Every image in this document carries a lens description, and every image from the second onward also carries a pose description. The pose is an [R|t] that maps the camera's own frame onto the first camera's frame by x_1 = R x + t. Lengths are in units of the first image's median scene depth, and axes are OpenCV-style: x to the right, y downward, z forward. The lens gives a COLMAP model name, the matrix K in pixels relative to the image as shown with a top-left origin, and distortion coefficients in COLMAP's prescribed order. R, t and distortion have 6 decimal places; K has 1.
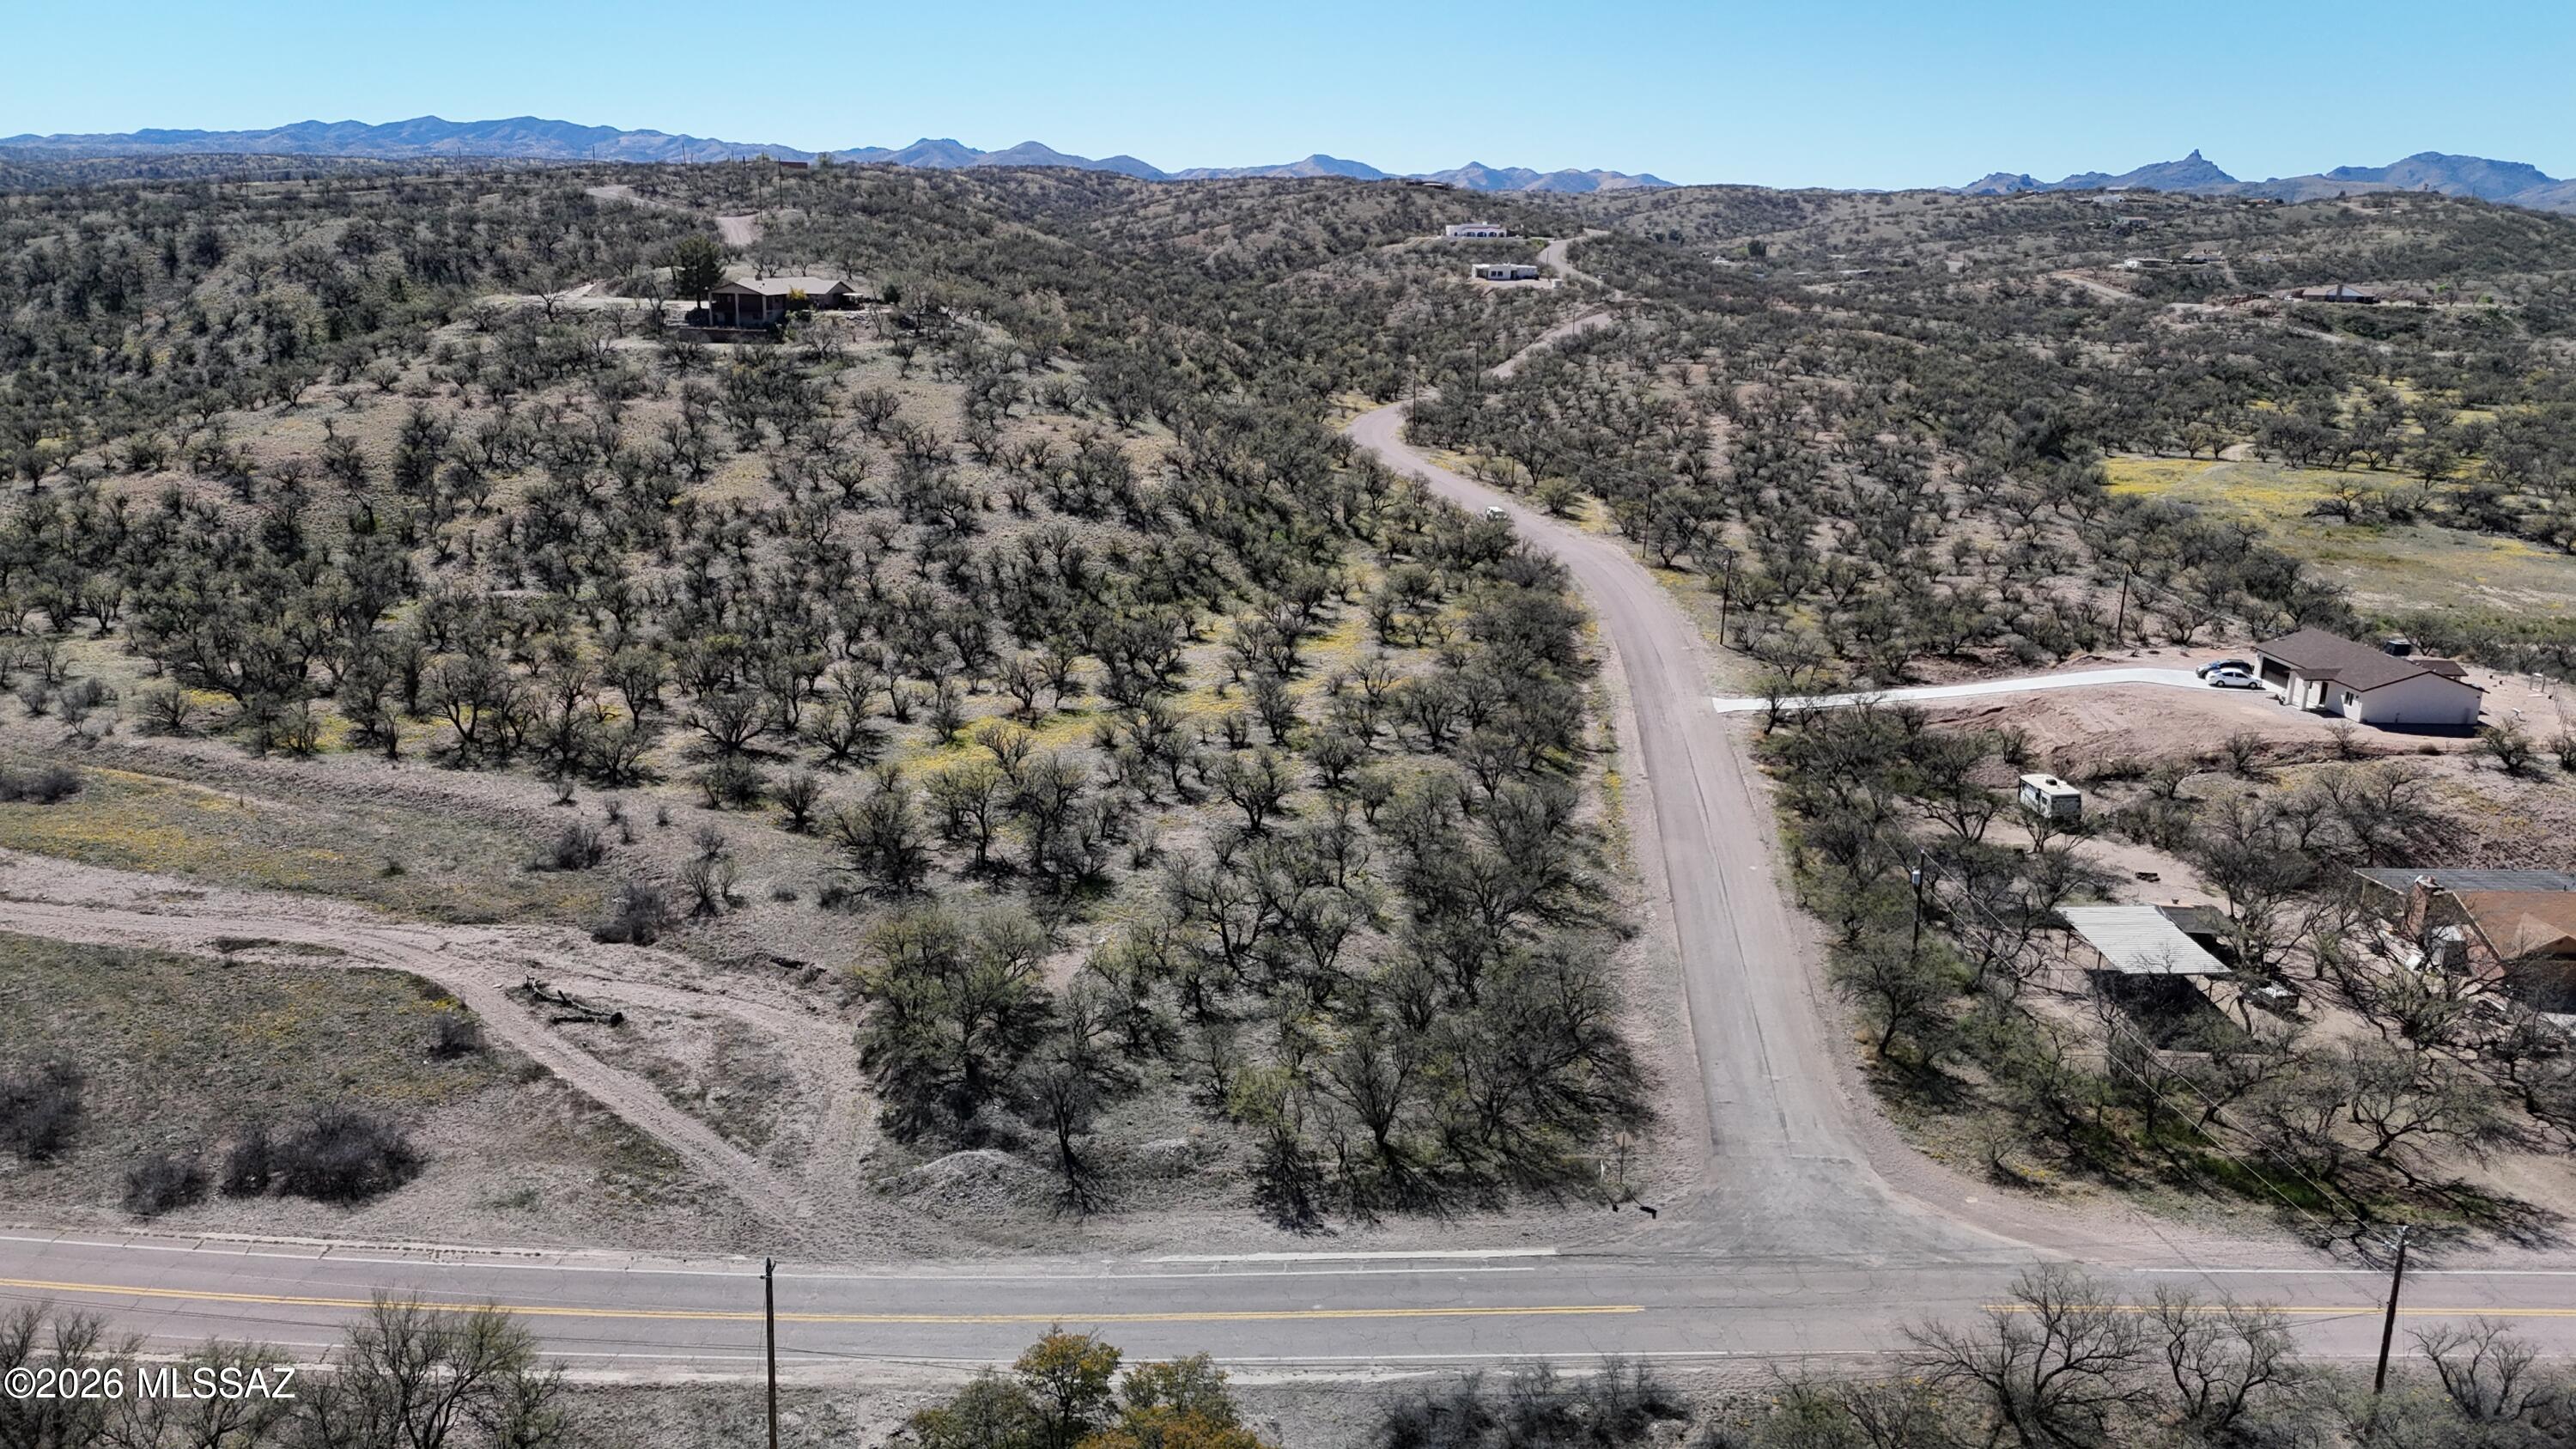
lens RADIAL K [[1889.5, 0, 1291.0], [0, 1889.5, 744.4], [0, 0, 1]] dist [0.078592, -0.075160]
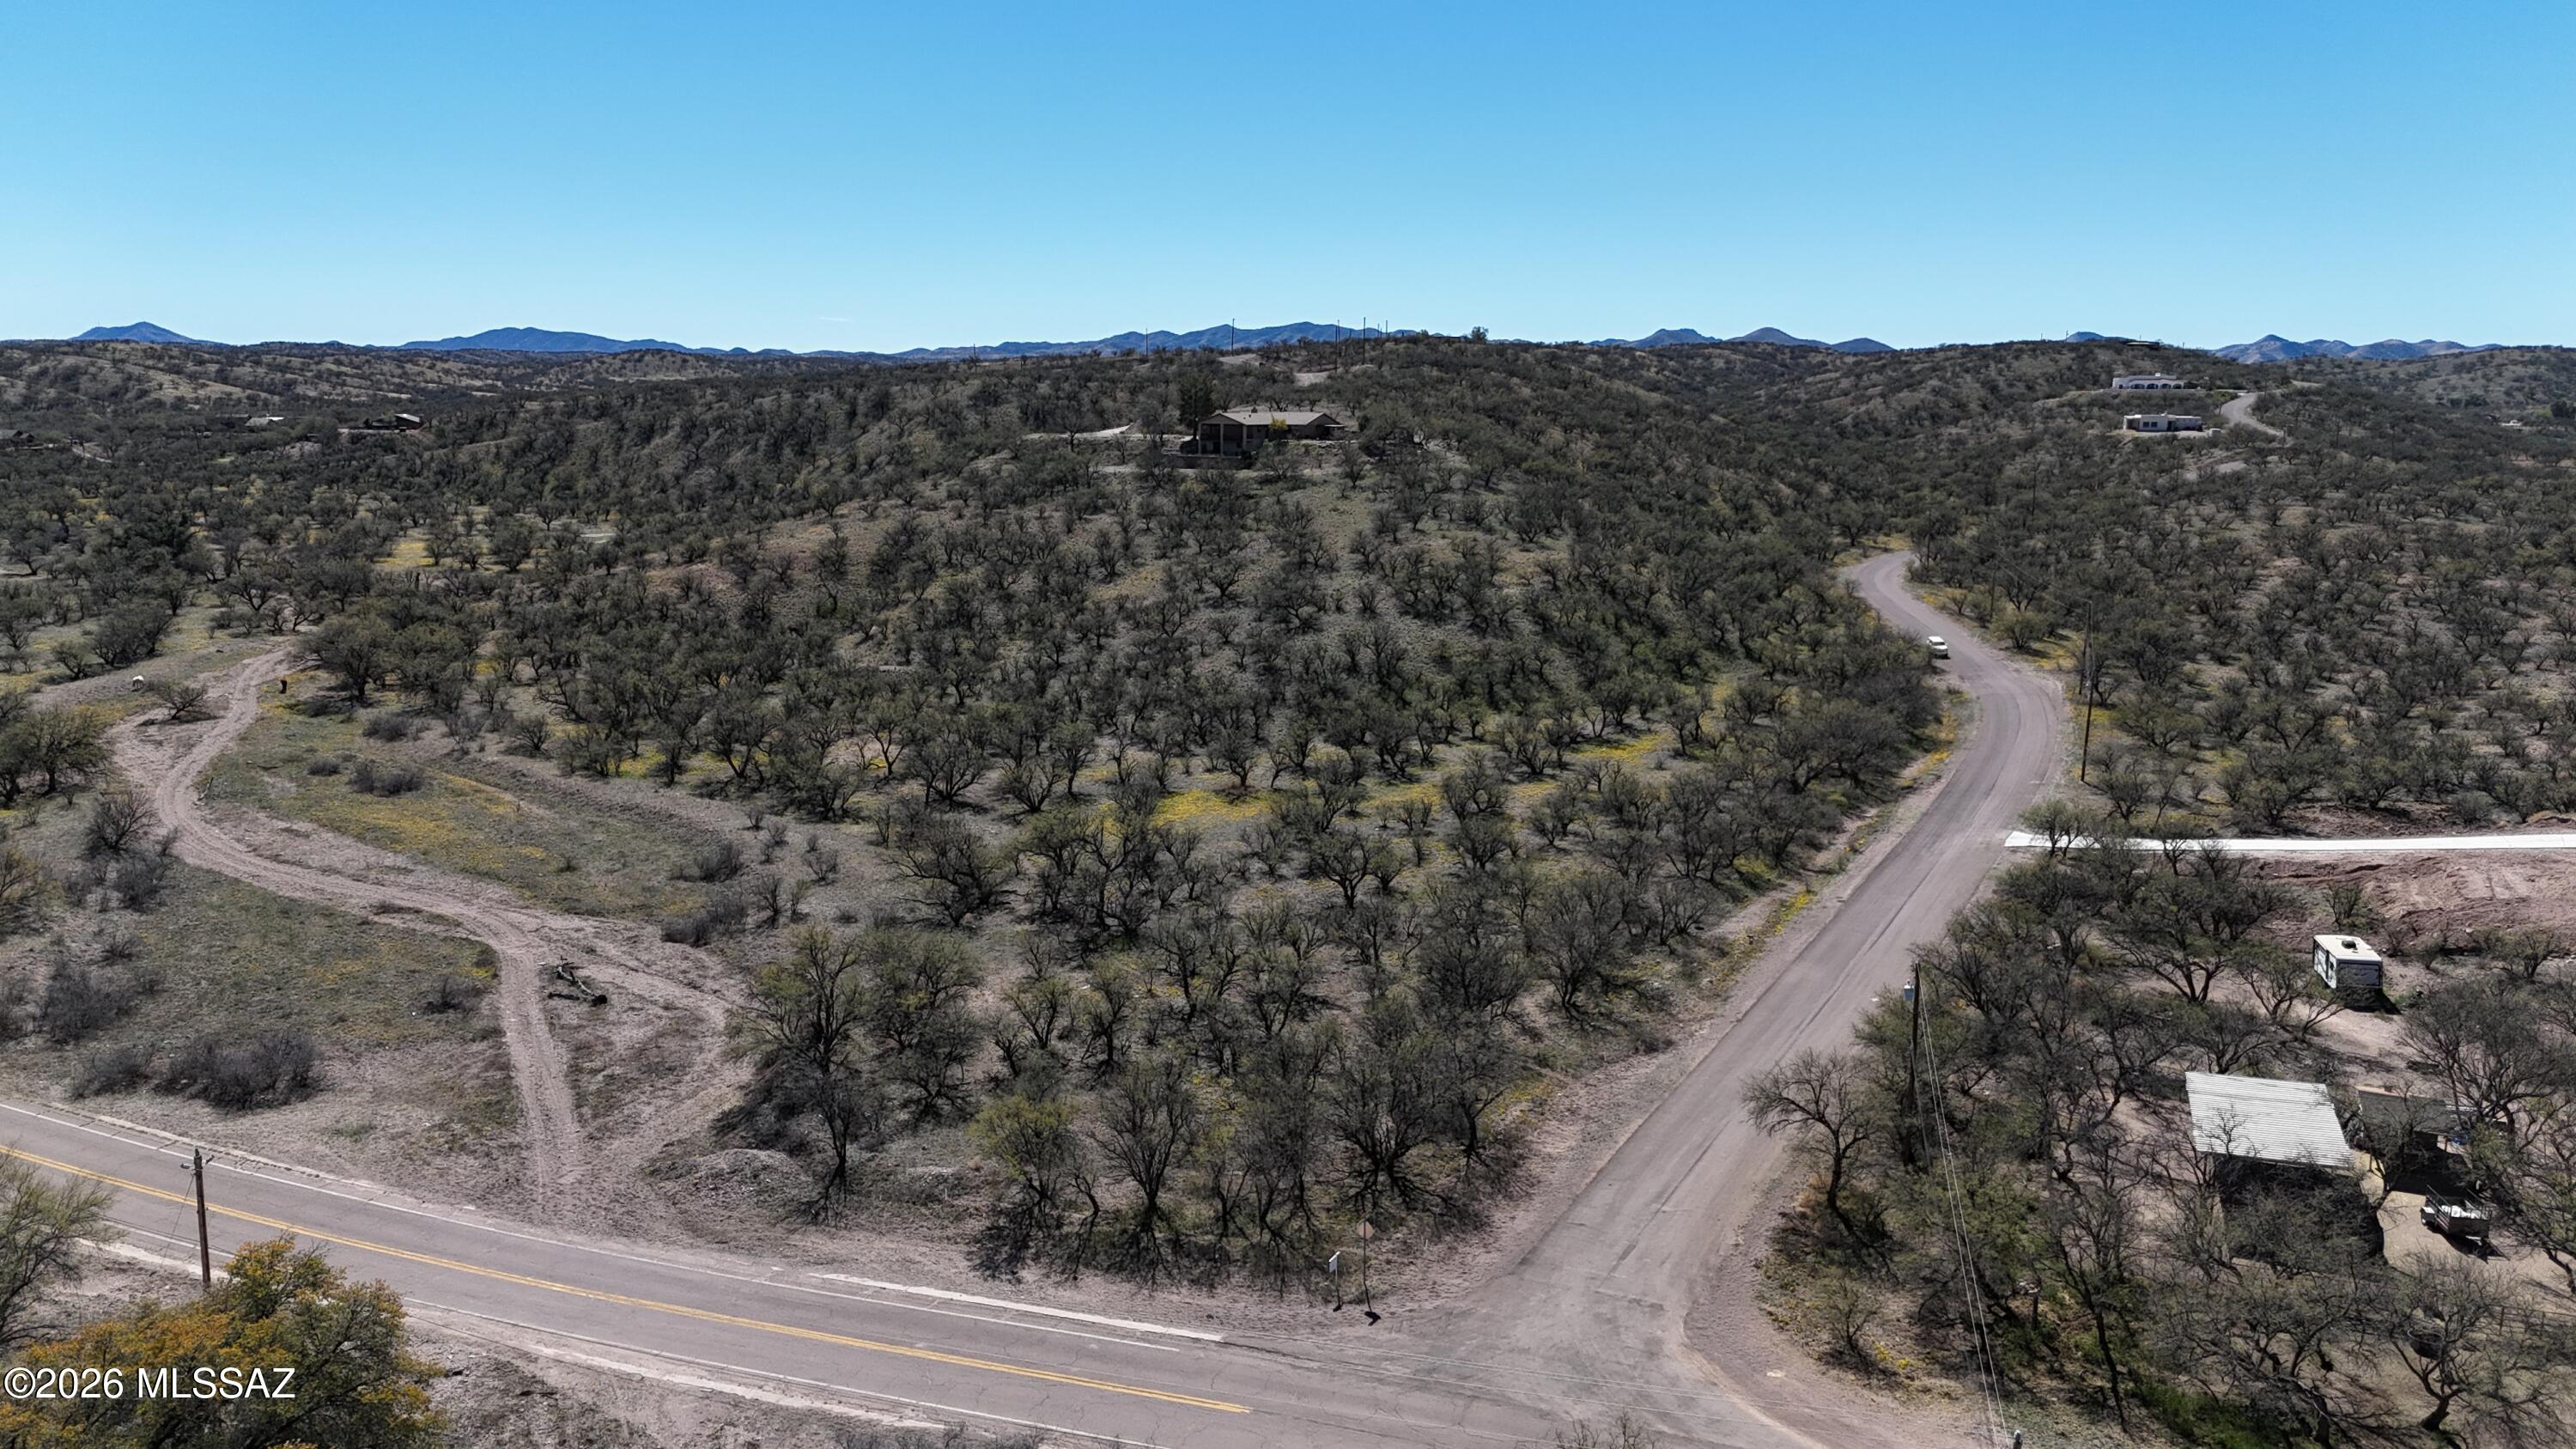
lens RADIAL K [[1889.5, 0, 1287.2], [0, 1889.5, 733.3], [0, 0, 1]] dist [0.078592, -0.075160]
pose [[0.929672, 0.053845, -0.364433, 0.194681], [-0.089680, 0.992579, -0.082123, 0.026444], [0.357307, 0.109030, 0.927601, 0.076273]]
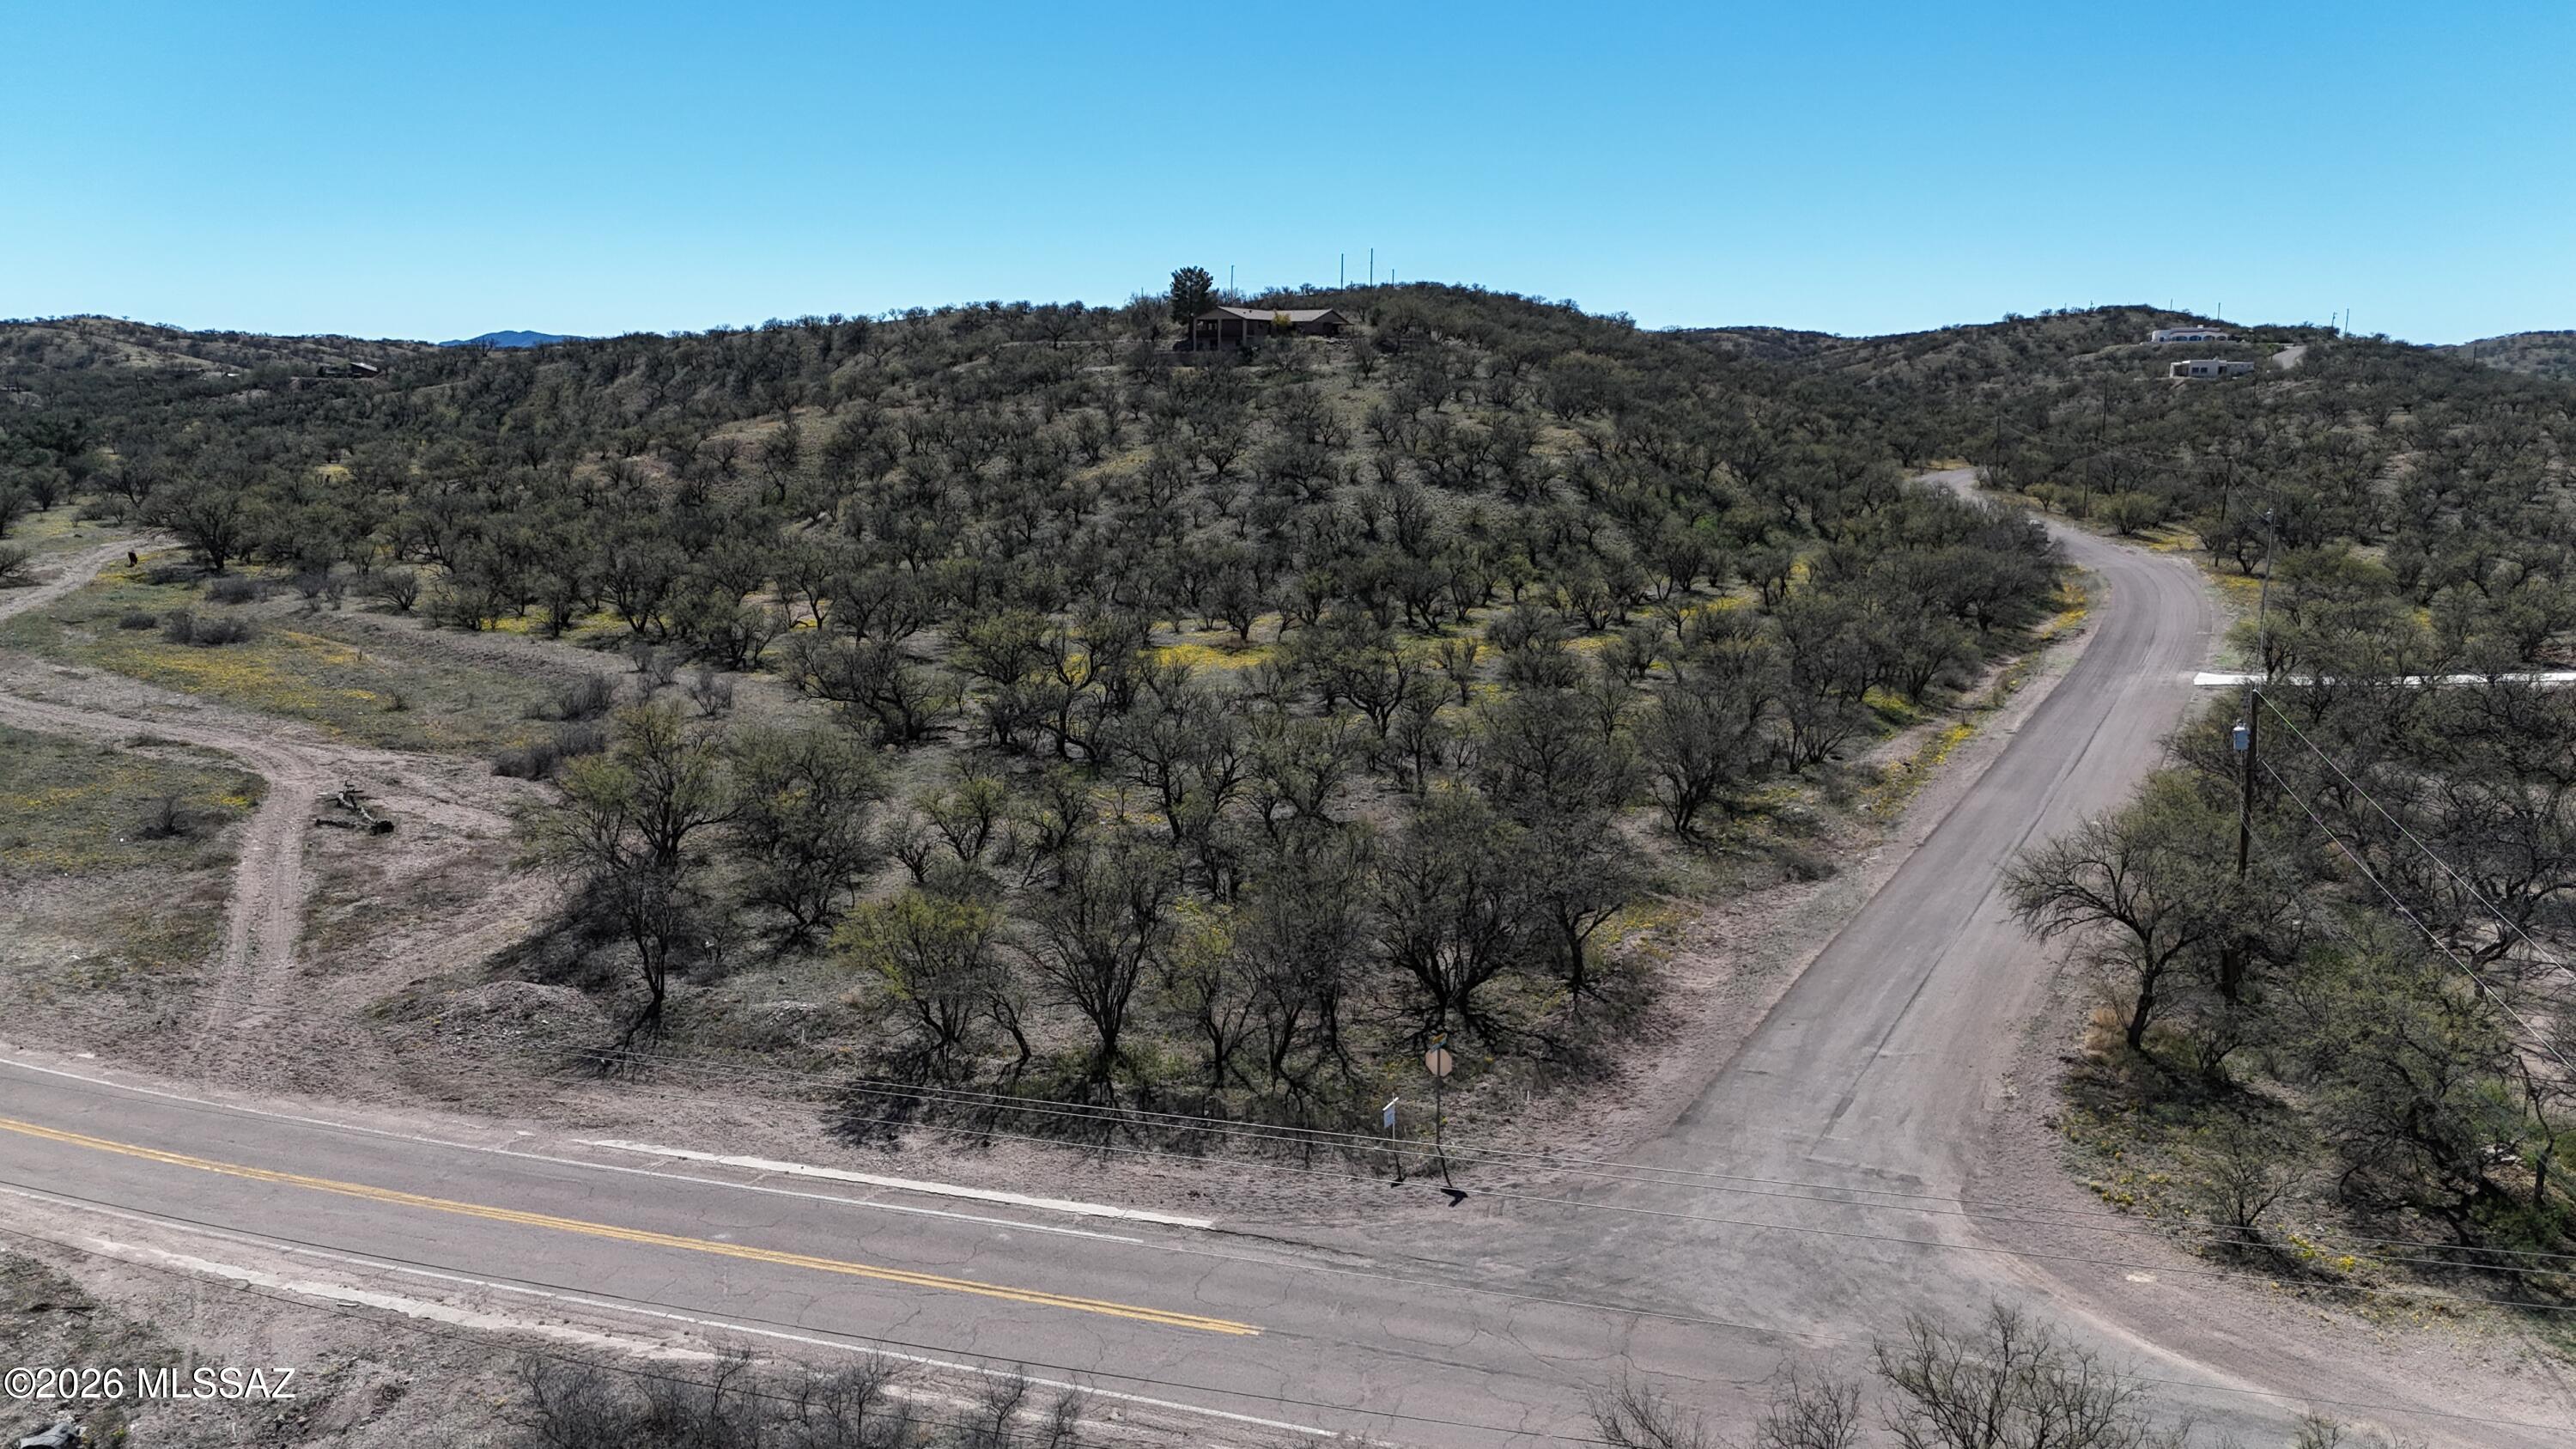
lens RADIAL K [[1889.5, 0, 1285.3], [0, 1889.5, 723.1], [0, 0, 1]] dist [0.078592, -0.075160]
pose [[0.929458, 0.050427, -0.365466, 0.143971], [-0.089566, 0.991821, -0.090933, 0.072936], [0.357891, 0.117251, 0.926373, 0.209337]]
